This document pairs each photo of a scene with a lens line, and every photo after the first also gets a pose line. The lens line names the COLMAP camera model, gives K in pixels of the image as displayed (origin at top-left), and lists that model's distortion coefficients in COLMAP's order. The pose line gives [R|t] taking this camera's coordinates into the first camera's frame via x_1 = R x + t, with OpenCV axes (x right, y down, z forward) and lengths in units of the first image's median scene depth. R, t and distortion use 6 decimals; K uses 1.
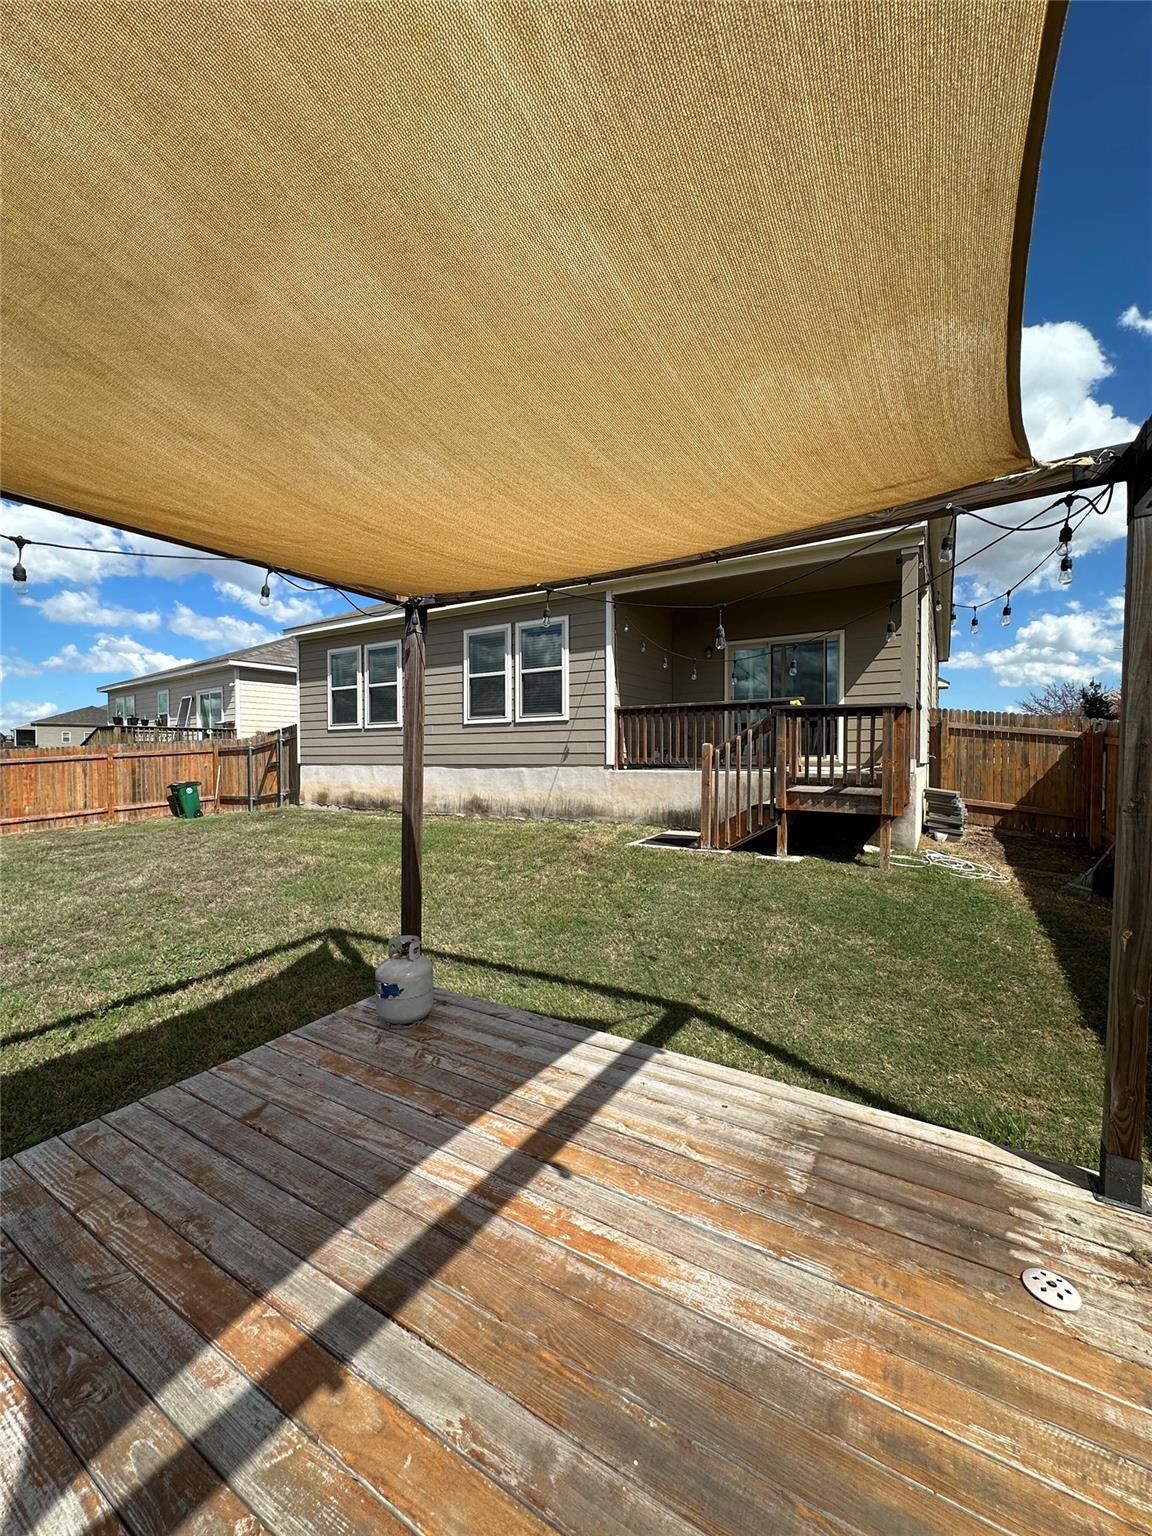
lens RADIAL K [[612.1, 0, 571.4], [0, 612.1, 764.0], [0, 0, 1]] dist [-0.004809, 0.000459]
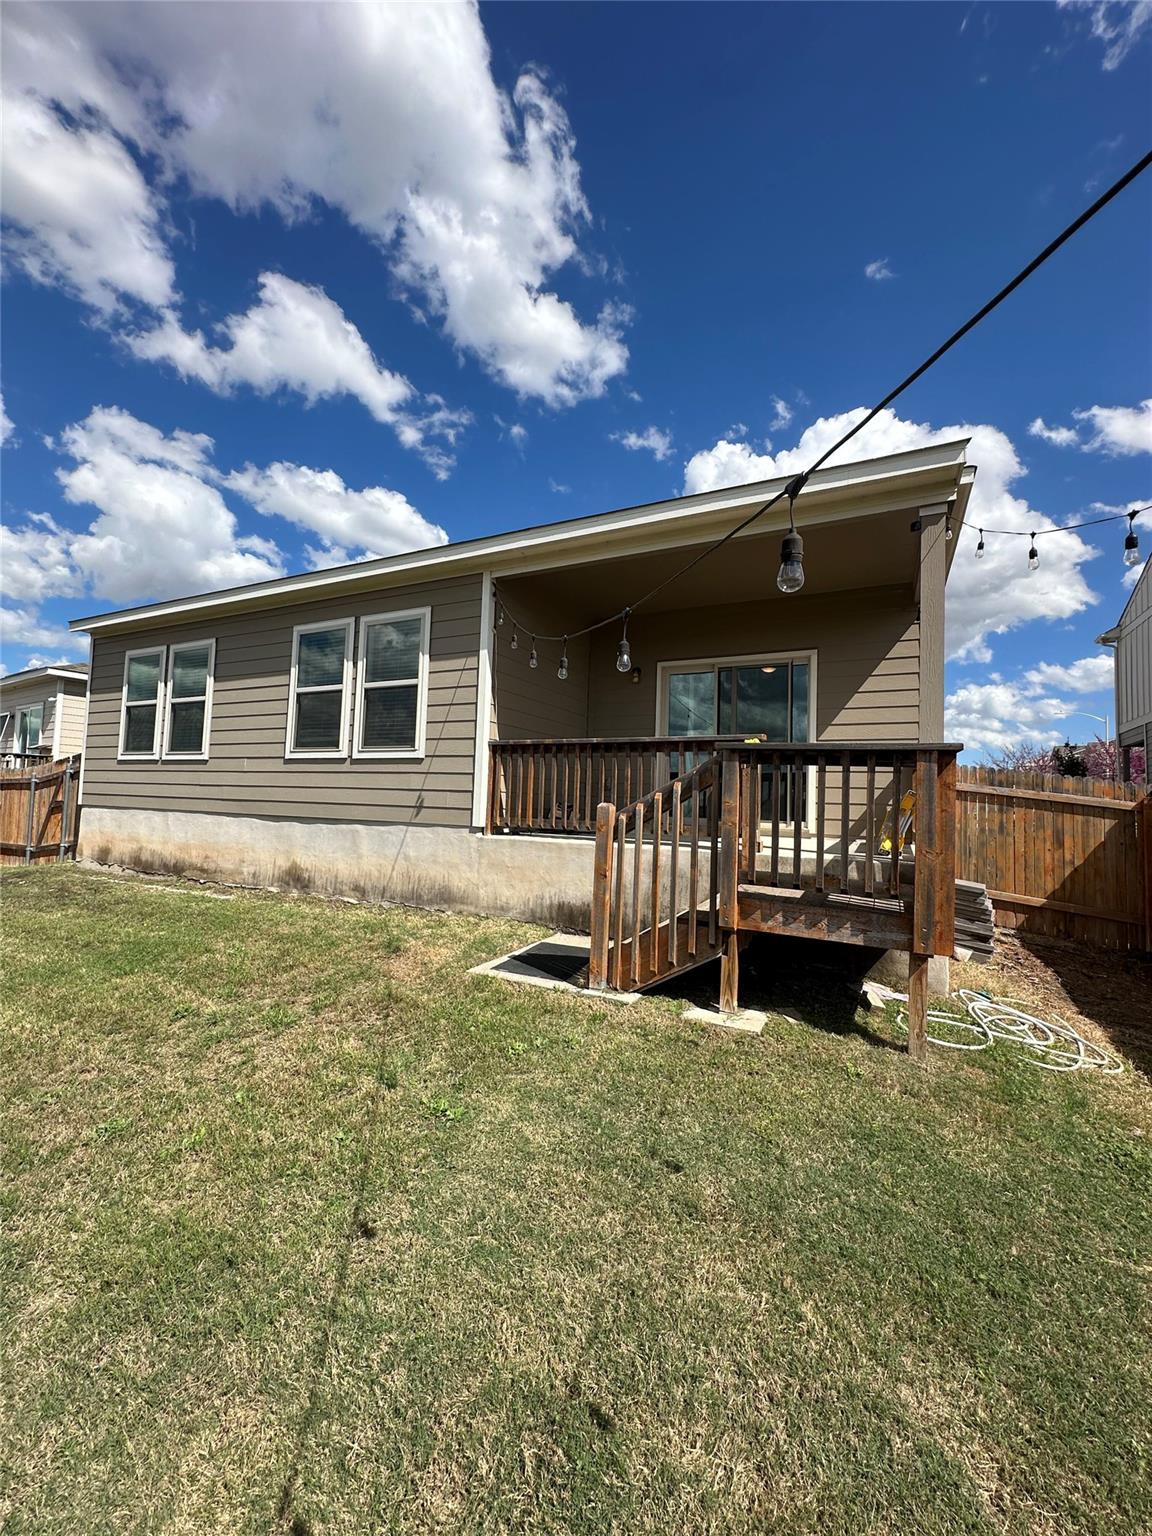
lens RADIAL K [[612.1, 0, 571.4], [0, 612.1, 764.0], [0, 0, 1]] dist [-0.004809, 0.000459]
pose [[0.996322, 0.039946, 0.075804, 0.107775], [-0.034246, 0.996591, -0.075055, -0.019782], [-0.078544, 0.072183, 0.994294, 0.316265]]
